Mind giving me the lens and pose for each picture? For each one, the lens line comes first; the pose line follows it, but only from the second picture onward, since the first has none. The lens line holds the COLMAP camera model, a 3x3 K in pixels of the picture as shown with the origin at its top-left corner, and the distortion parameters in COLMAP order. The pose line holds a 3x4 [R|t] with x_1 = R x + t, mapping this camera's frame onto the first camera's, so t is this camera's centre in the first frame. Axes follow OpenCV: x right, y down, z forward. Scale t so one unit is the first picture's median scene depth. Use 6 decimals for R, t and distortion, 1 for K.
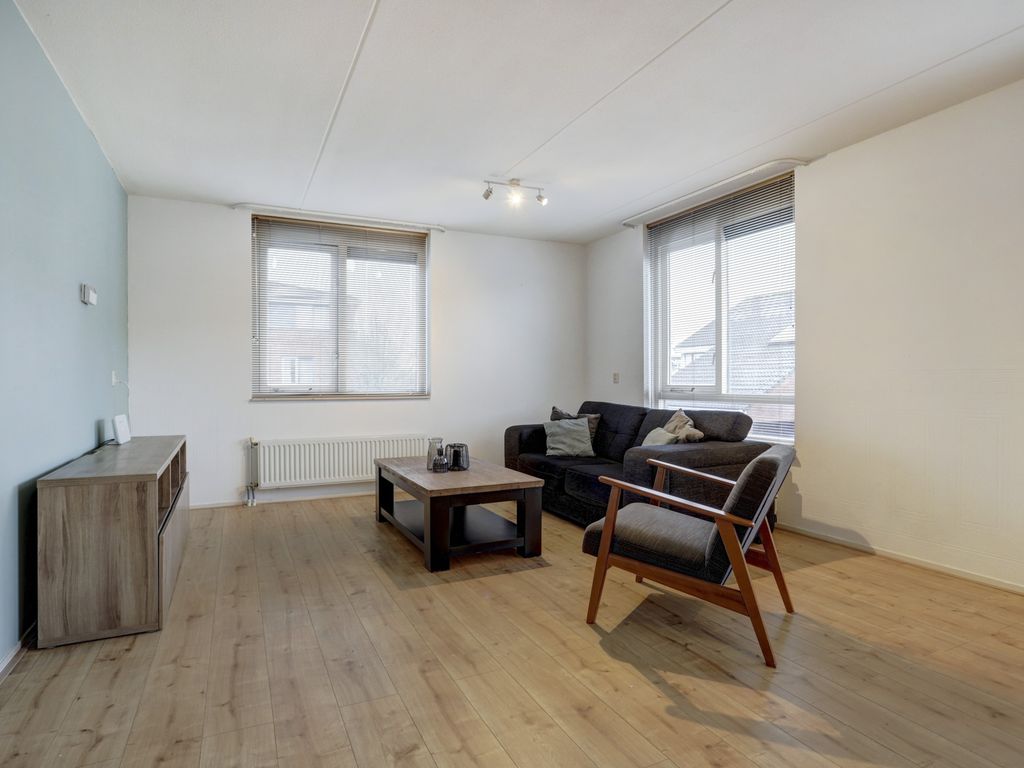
lens RADIAL K [[564.1, 0, 498.8], [0, 564.1, 384.7], [0, 0, 1]] dist [-0.054767, 0.032372]
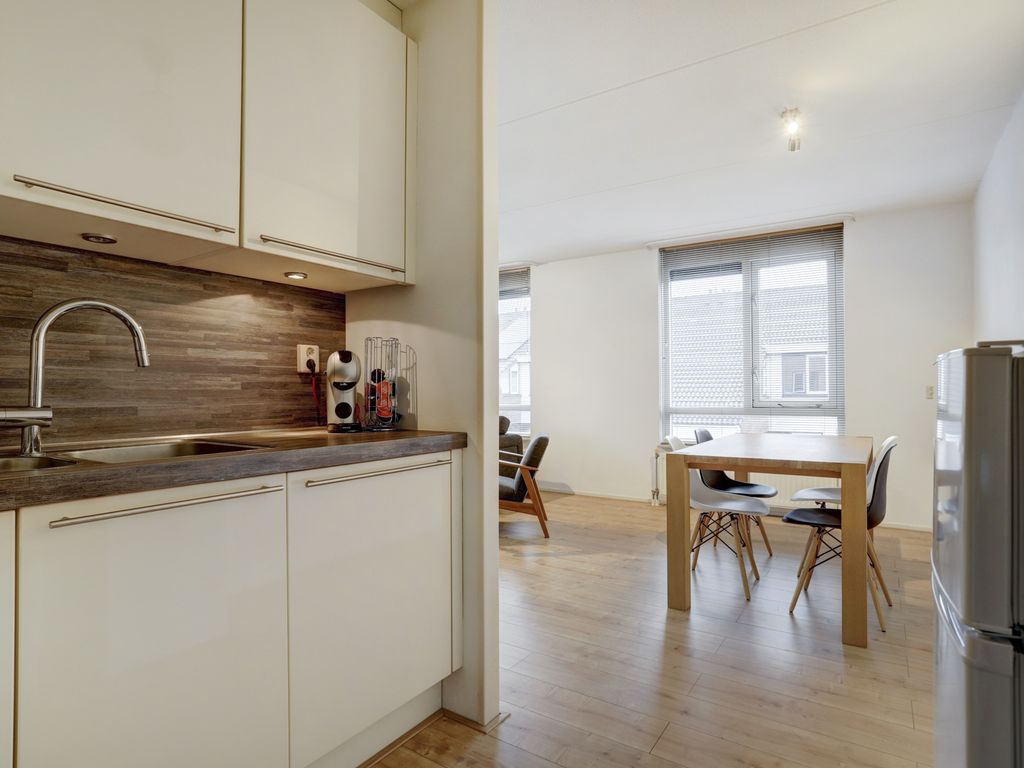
lens RADIAL K [[564.1, 0, 504.8], [0, 564.1, 384.6], [0, 0, 1]] dist [-0.054767, 0.032372]
pose [[0.859150, 0.008031, 0.511660, -0.386316], [0.002421, 0.999802, -0.019760, -0.008907], [-0.511717, 0.018215, 0.858961, -0.389161]]
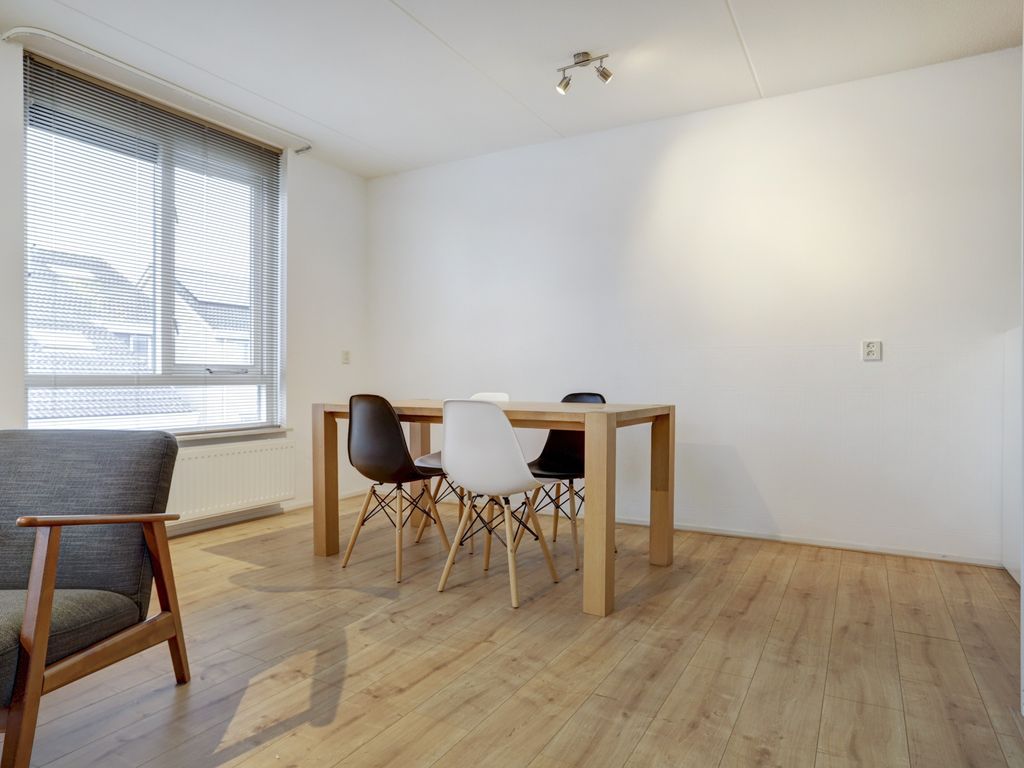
lens RADIAL K [[631.9, 0, 501.7], [0, 631.9, 382.4], [0, 0, 1]] dist [-0.031909, 0.013243]
pose [[-0.565869, -0.001327, 0.824494, -0.292647], [0.005937, 0.999966, 0.005683, 0.033117], [-0.824474, 0.008111, -0.565842, 0.615678]]
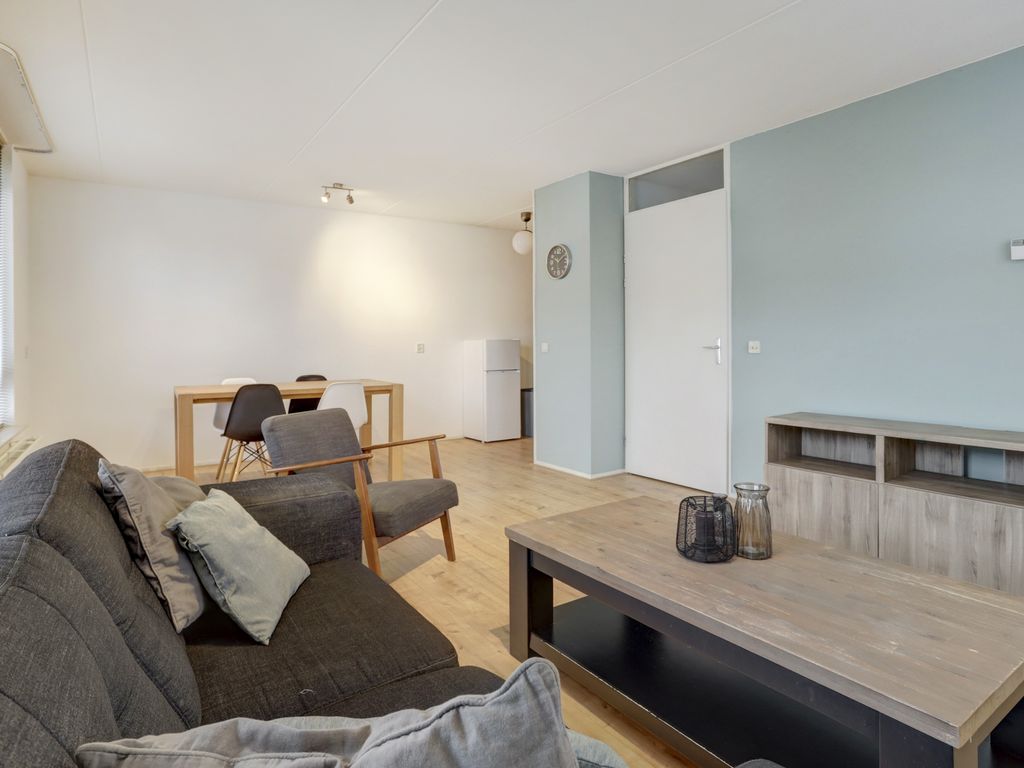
lens RADIAL K [[564.1, 0, 502.5], [0, 564.1, 347.1], [0, 0, 1]] dist [-0.054767, 0.032372]
pose [[-0.990405, 0.014173, -0.137468, 0.137061], [0.012781, 0.999858, 0.011005, -0.022944], [0.137604, 0.009143, -0.990445, 1.409620]]
